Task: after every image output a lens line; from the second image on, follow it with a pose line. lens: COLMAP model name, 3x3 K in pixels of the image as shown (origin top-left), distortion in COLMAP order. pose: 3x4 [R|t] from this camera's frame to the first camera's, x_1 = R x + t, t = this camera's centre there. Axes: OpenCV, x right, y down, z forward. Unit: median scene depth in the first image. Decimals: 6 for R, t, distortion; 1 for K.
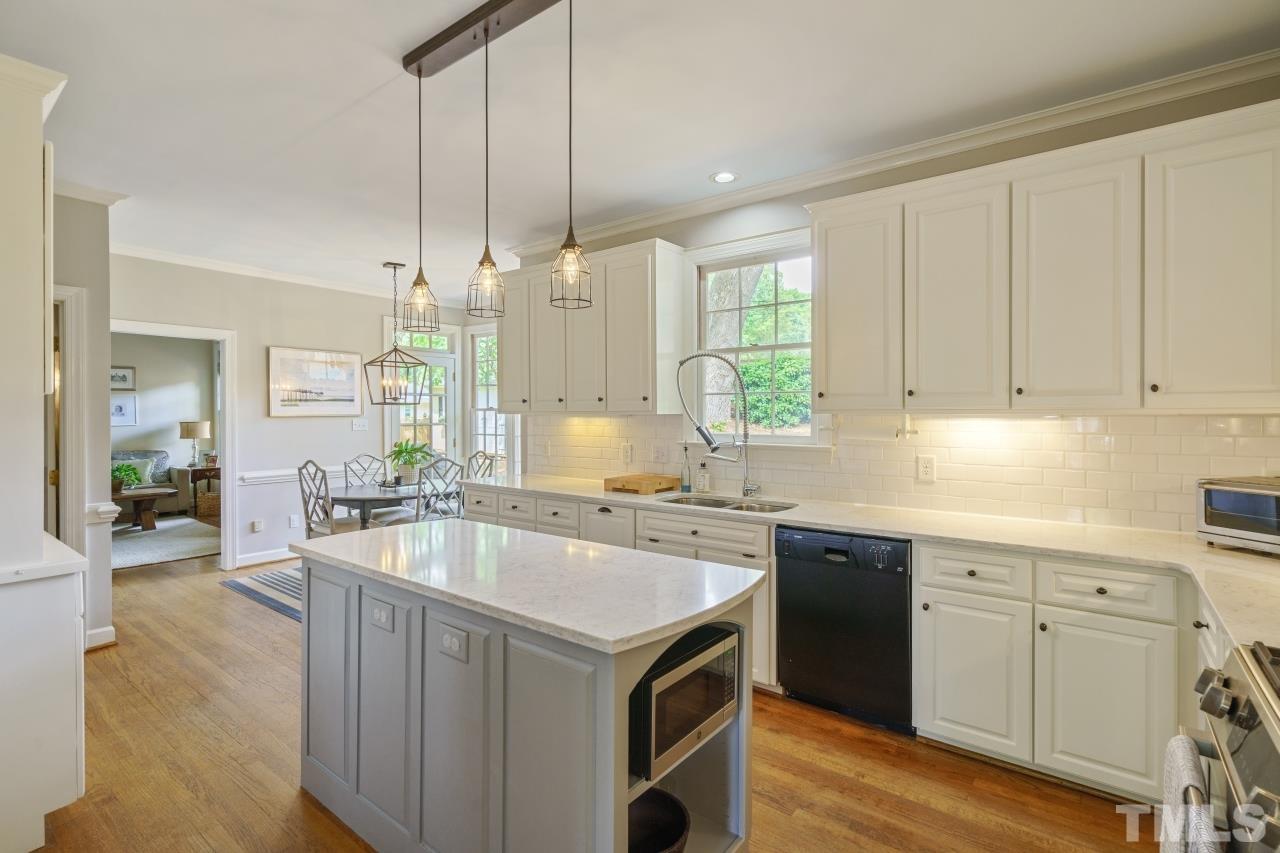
lens RADIAL K [[570.9, 0, 635.1], [0, 570.9, 418.5], [0, 0, 1]] dist [-0.011247, 0.001276]
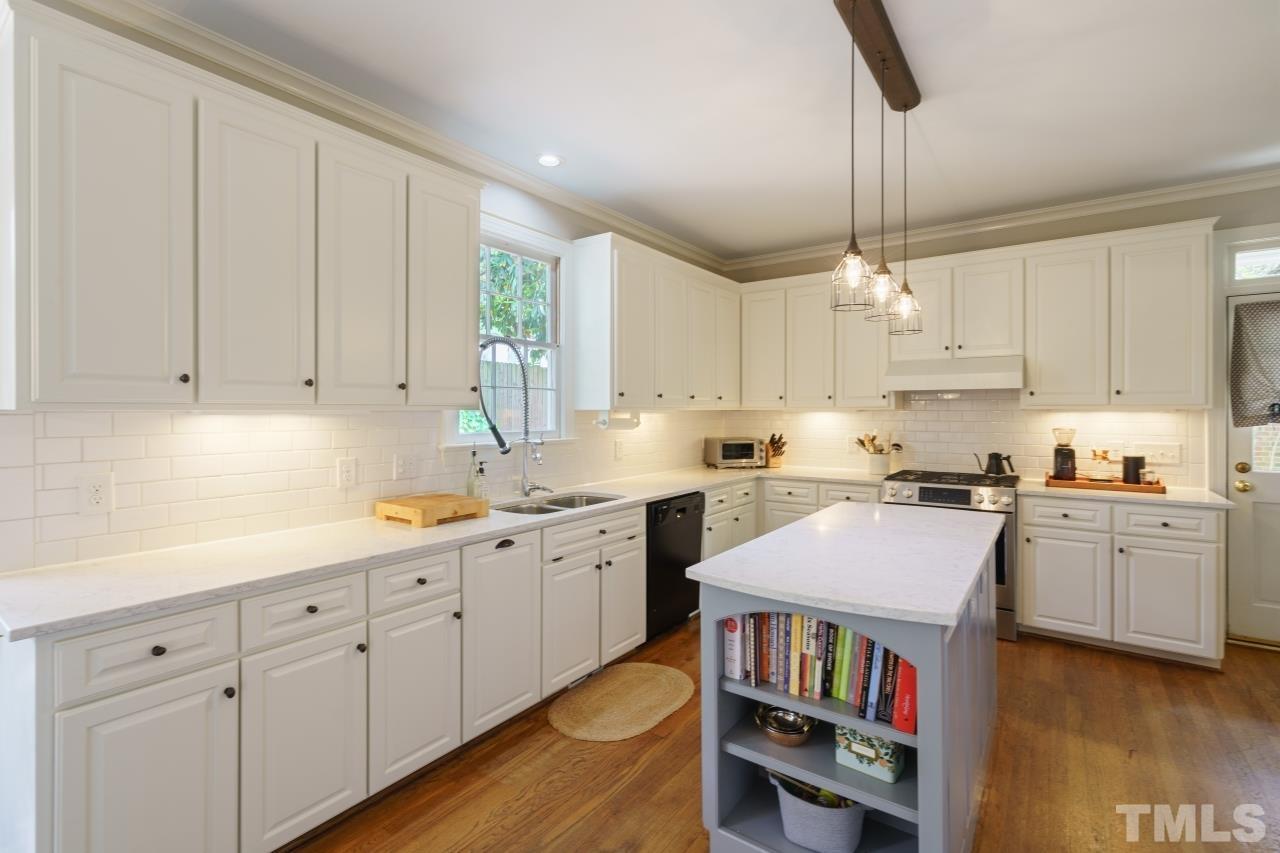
lens RADIAL K [[570.9, 0, 640.8], [0, 570.9, 412.3], [0, 0, 1]] dist [-0.011247, 0.001276]
pose [[-0.005017, -0.002055, 0.999985, -1.551985], [0.008927, 0.999958, 0.002099, -0.008926], [-0.999948, 0.008937, -0.004998, 1.675364]]
